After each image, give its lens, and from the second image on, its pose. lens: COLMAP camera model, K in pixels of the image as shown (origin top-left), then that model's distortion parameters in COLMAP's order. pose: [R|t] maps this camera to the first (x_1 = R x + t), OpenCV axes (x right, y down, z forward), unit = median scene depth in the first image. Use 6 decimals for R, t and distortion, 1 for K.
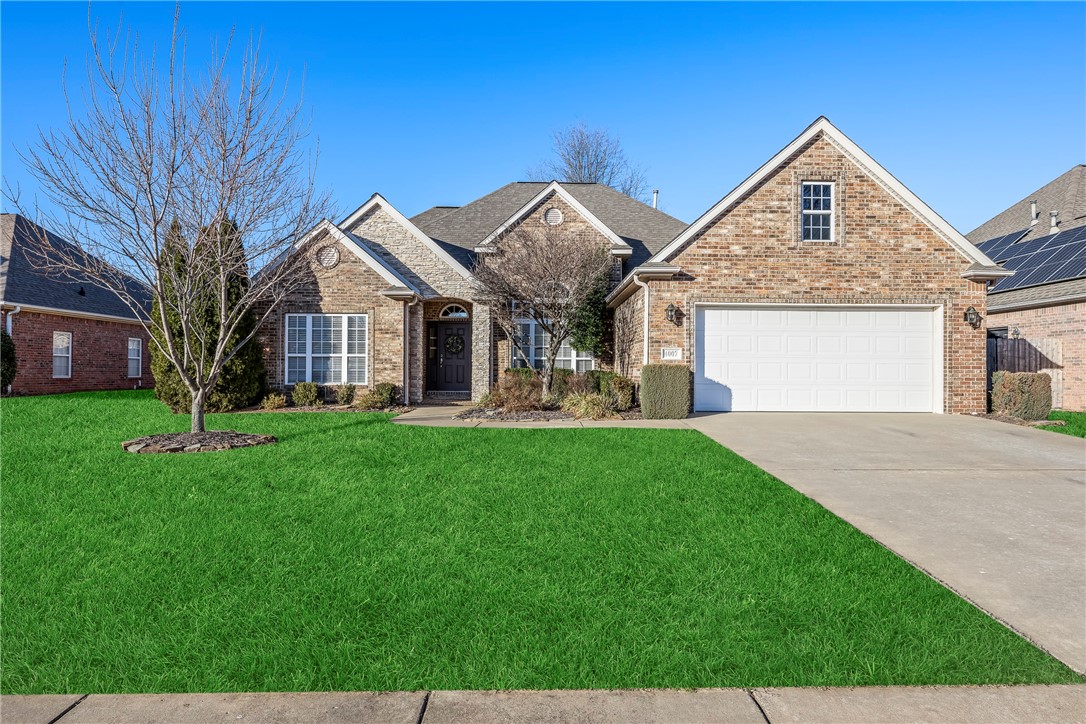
lens RADIAL K [[553.7, 0, 543.1], [0, 553.7, 354.9], [0, 0, 1]] dist [-0.003076, -0.000463]
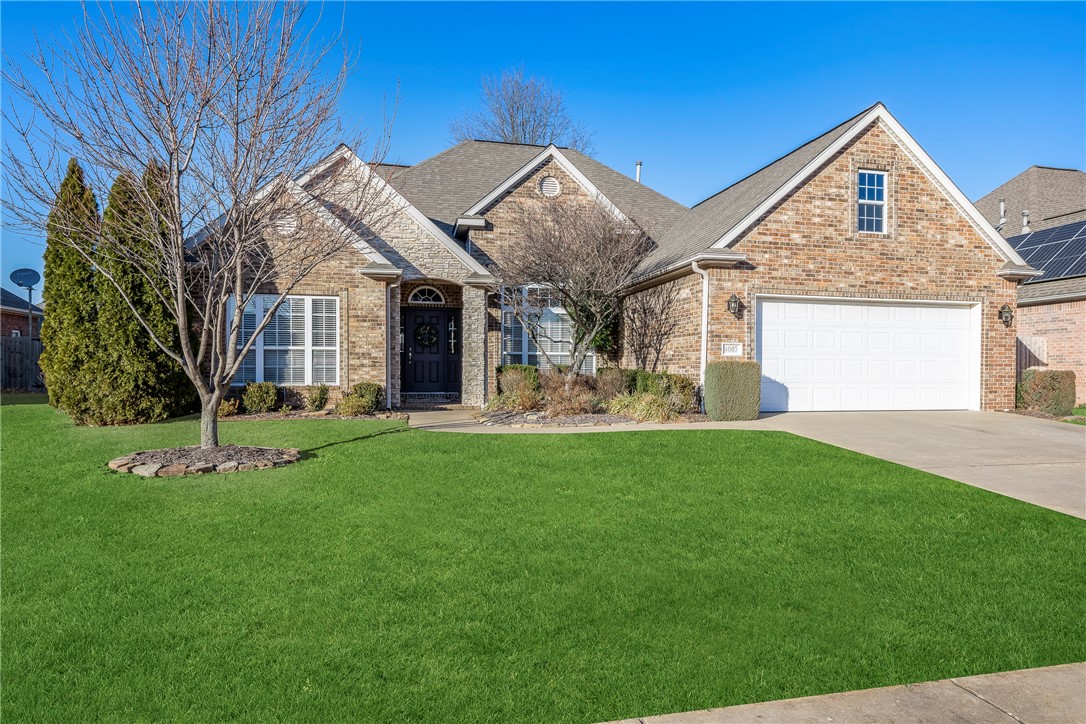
lens RADIAL K [[666.9, 0, 553.1], [0, 666.9, 363.7], [0, 0, 1]] dist [-0.000255, 0.000523]
pose [[0.974702, 0.002177, 0.223497, -0.290755], [-0.007024, 0.999757, 0.020893, 0.000657], [-0.223397, -0.021935, 0.974481, -0.007595]]
